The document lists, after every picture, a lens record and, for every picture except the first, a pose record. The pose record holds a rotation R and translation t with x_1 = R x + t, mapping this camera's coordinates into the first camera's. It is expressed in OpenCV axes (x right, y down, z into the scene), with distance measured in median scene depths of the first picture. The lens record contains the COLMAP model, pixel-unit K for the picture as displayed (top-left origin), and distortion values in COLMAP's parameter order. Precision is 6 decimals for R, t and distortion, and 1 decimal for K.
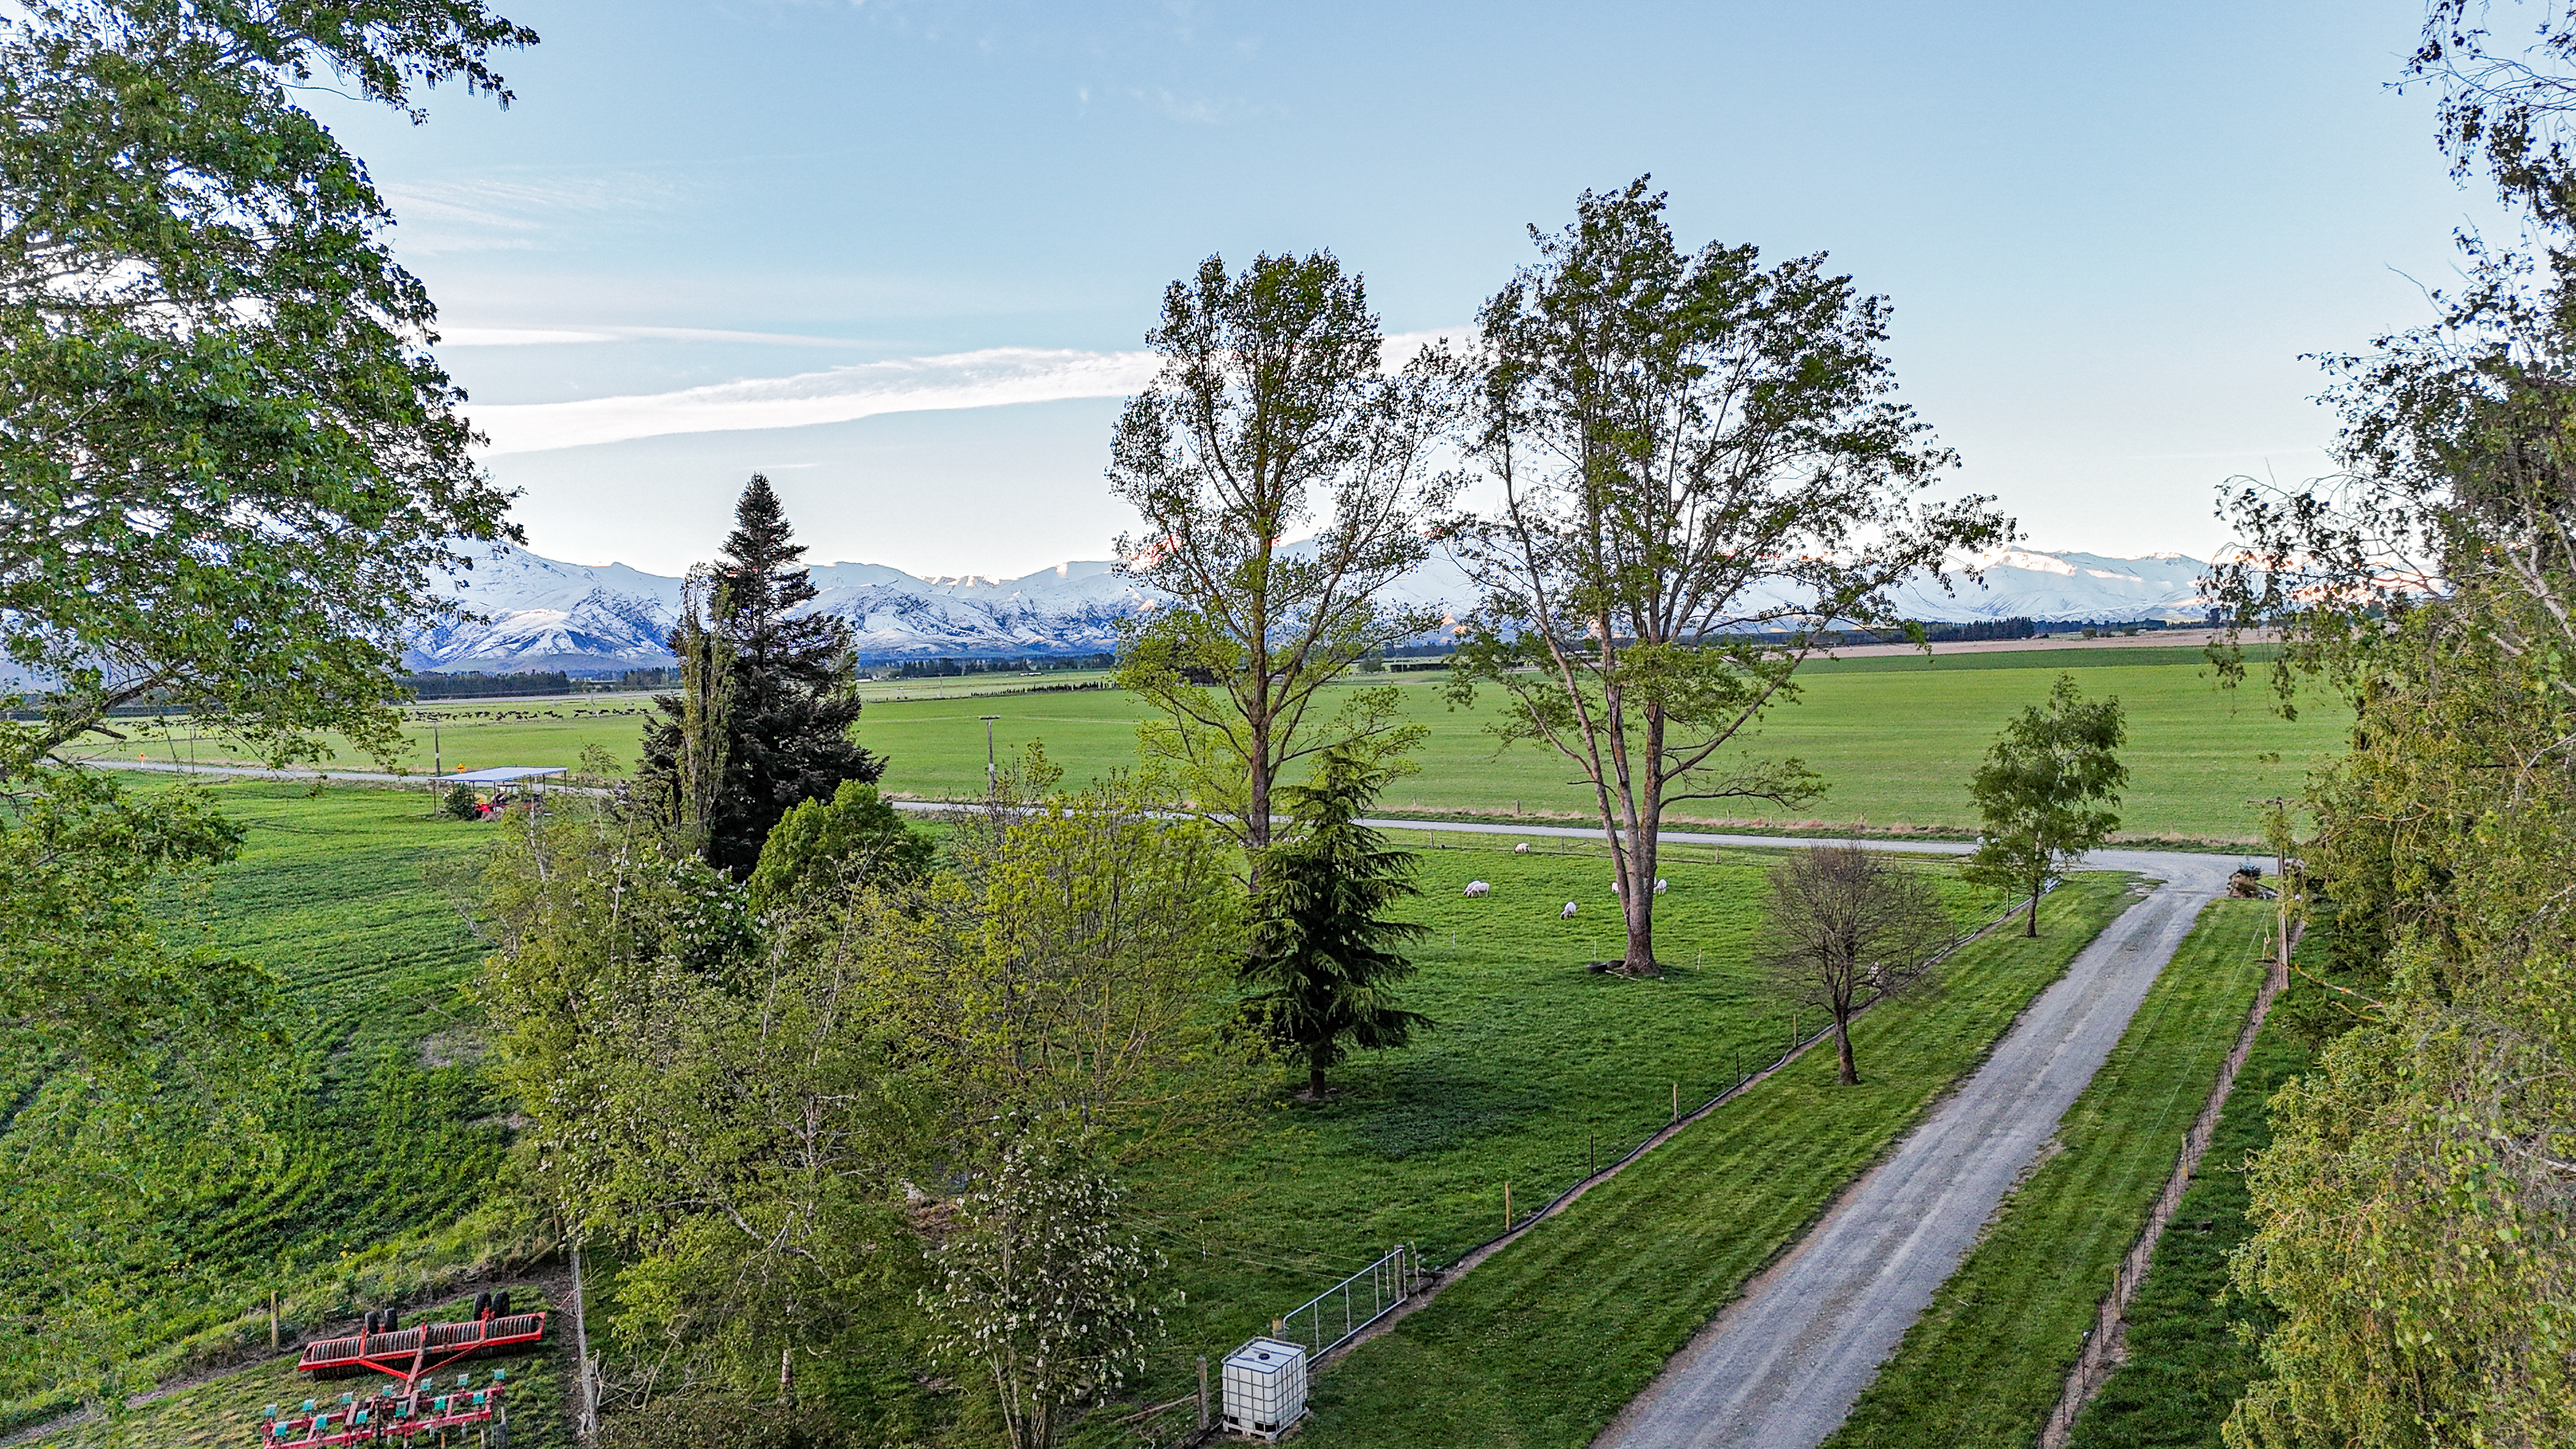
lens RADIAL K [[1867.3, 0, 1304.5], [0, 1867.3, 715.9], [0, 0, 1]] dist [0.061051, -0.047479]
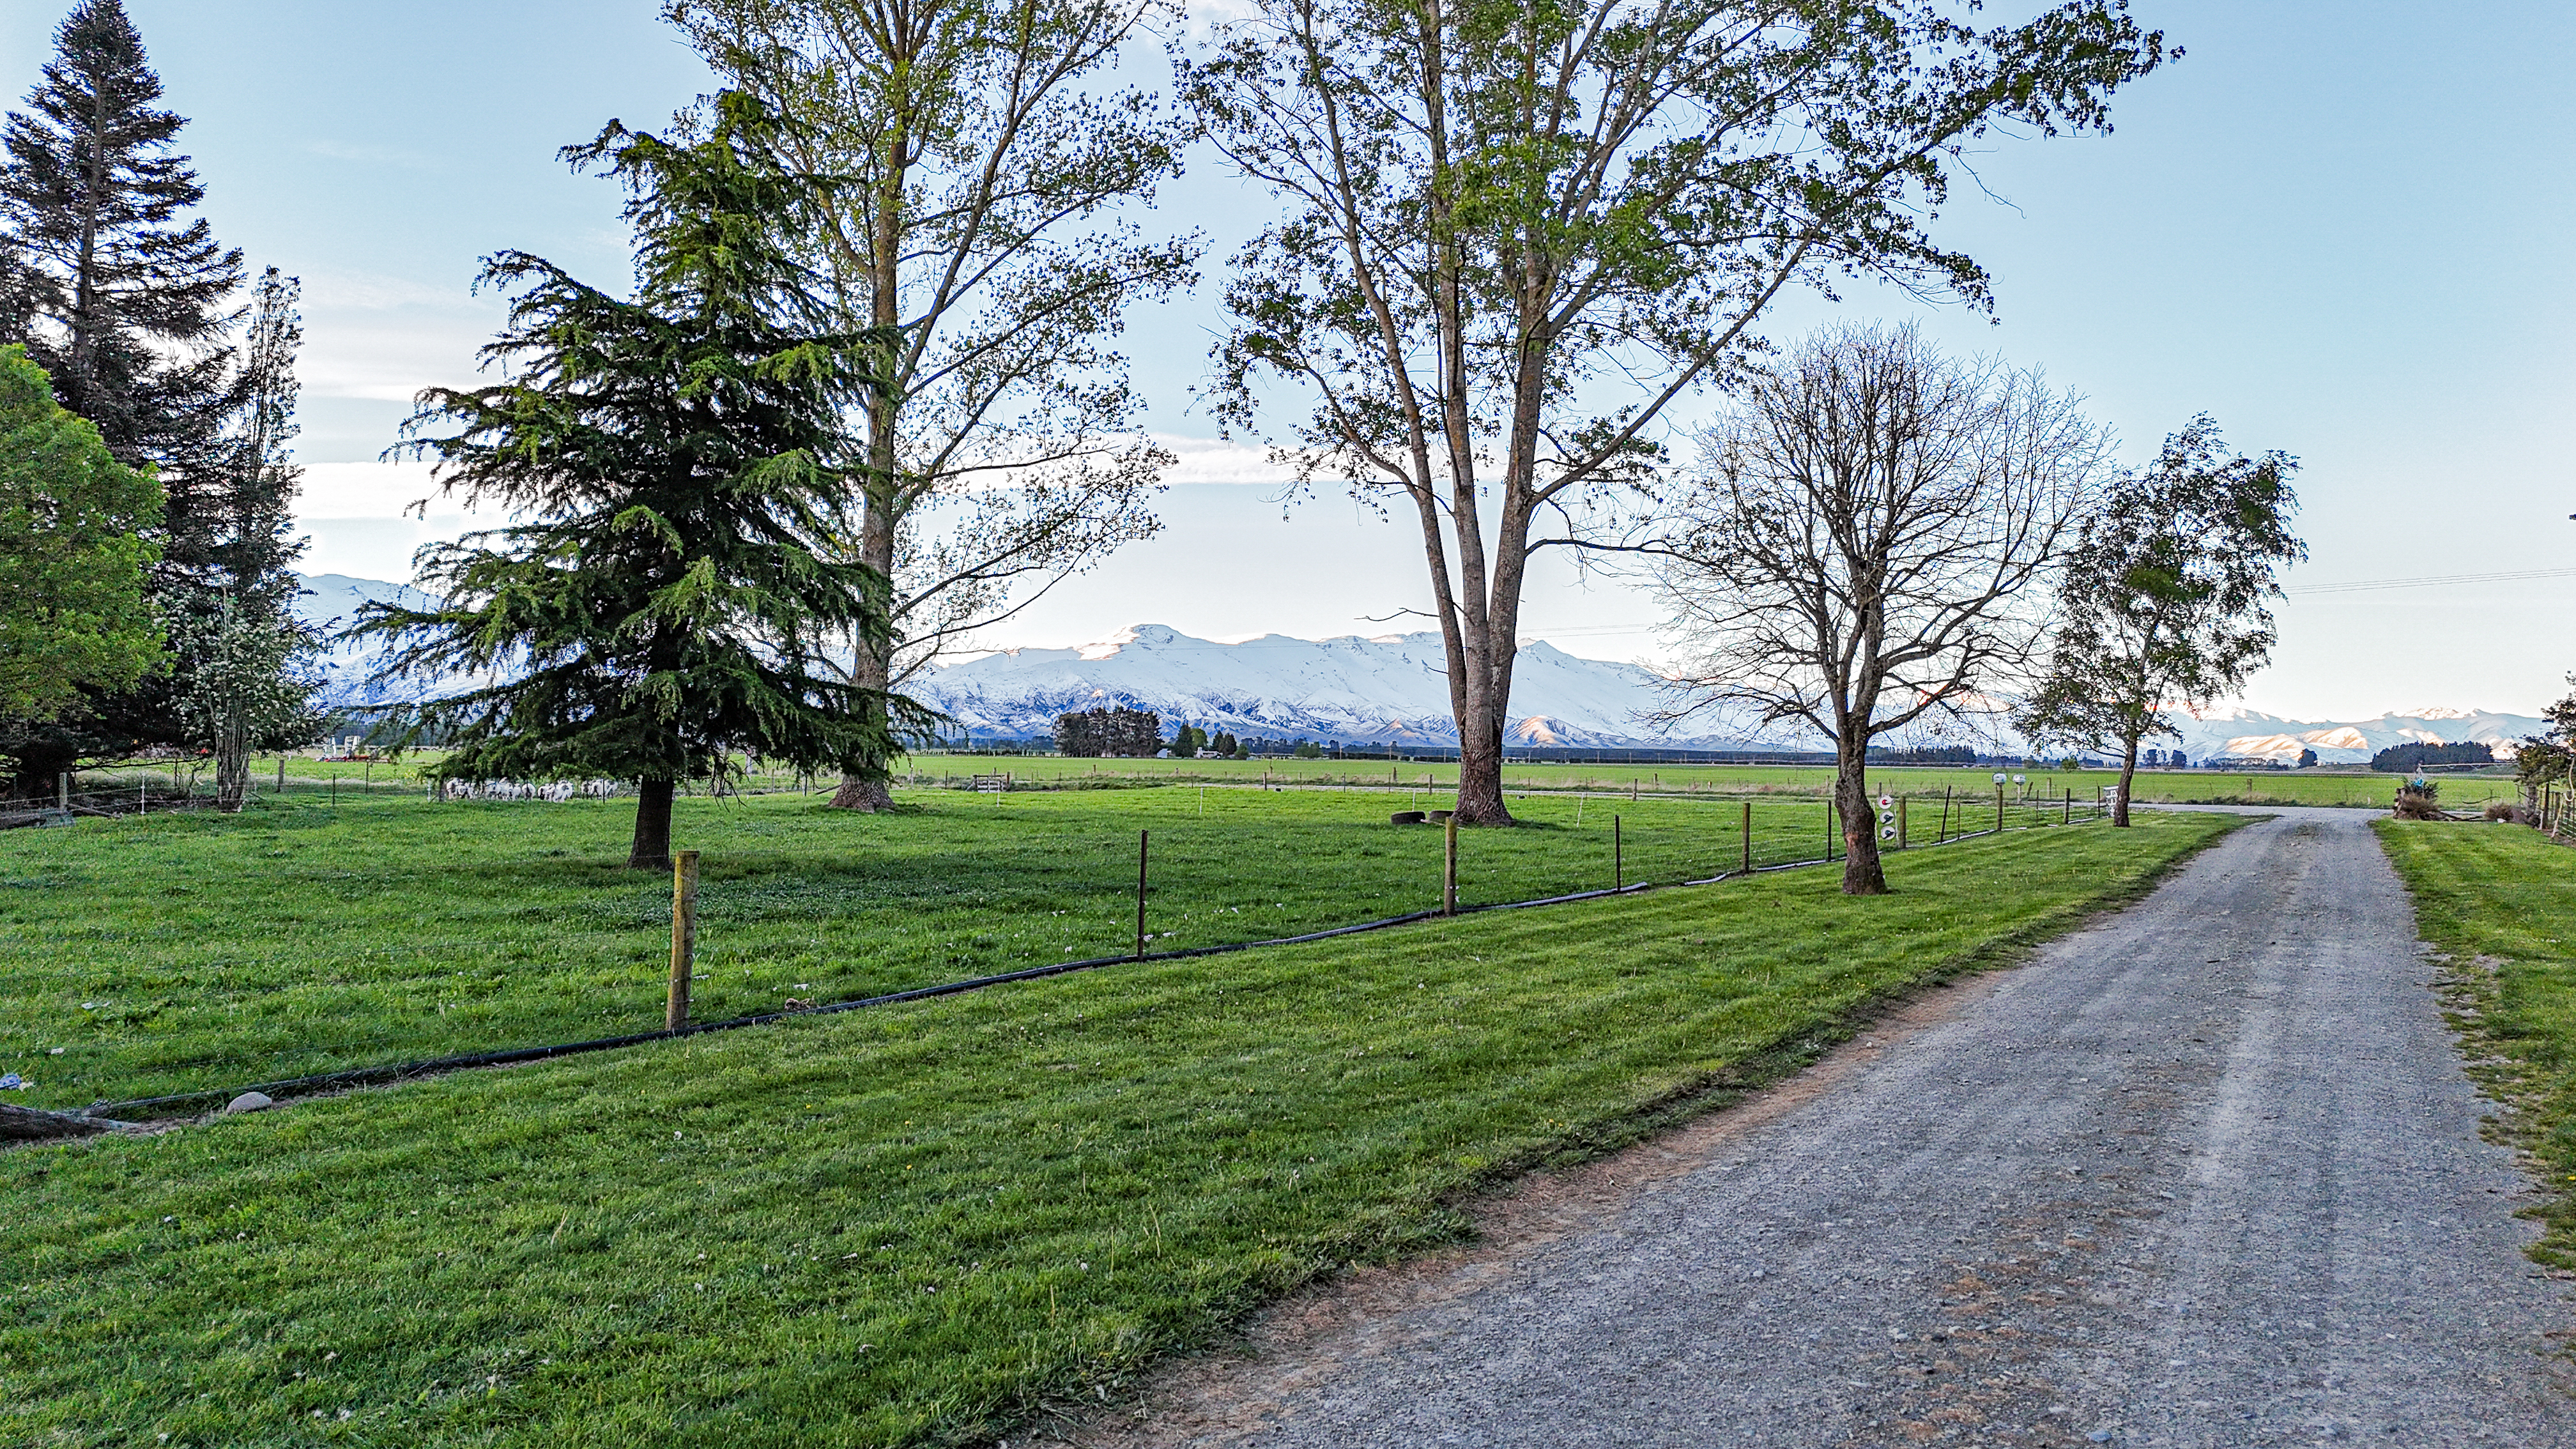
lens RADIAL K [[1867.3, 0, 1287.1], [0, 1867.3, 730.5], [0, 0, 1]] dist [0.061051, -0.047479]
pose [[0.998635, 0.048567, 0.019233, 0.106100], [-0.047661, 0.997847, -0.045056, 0.135734], [-0.021380, 0.044078, 0.998799, 0.414280]]
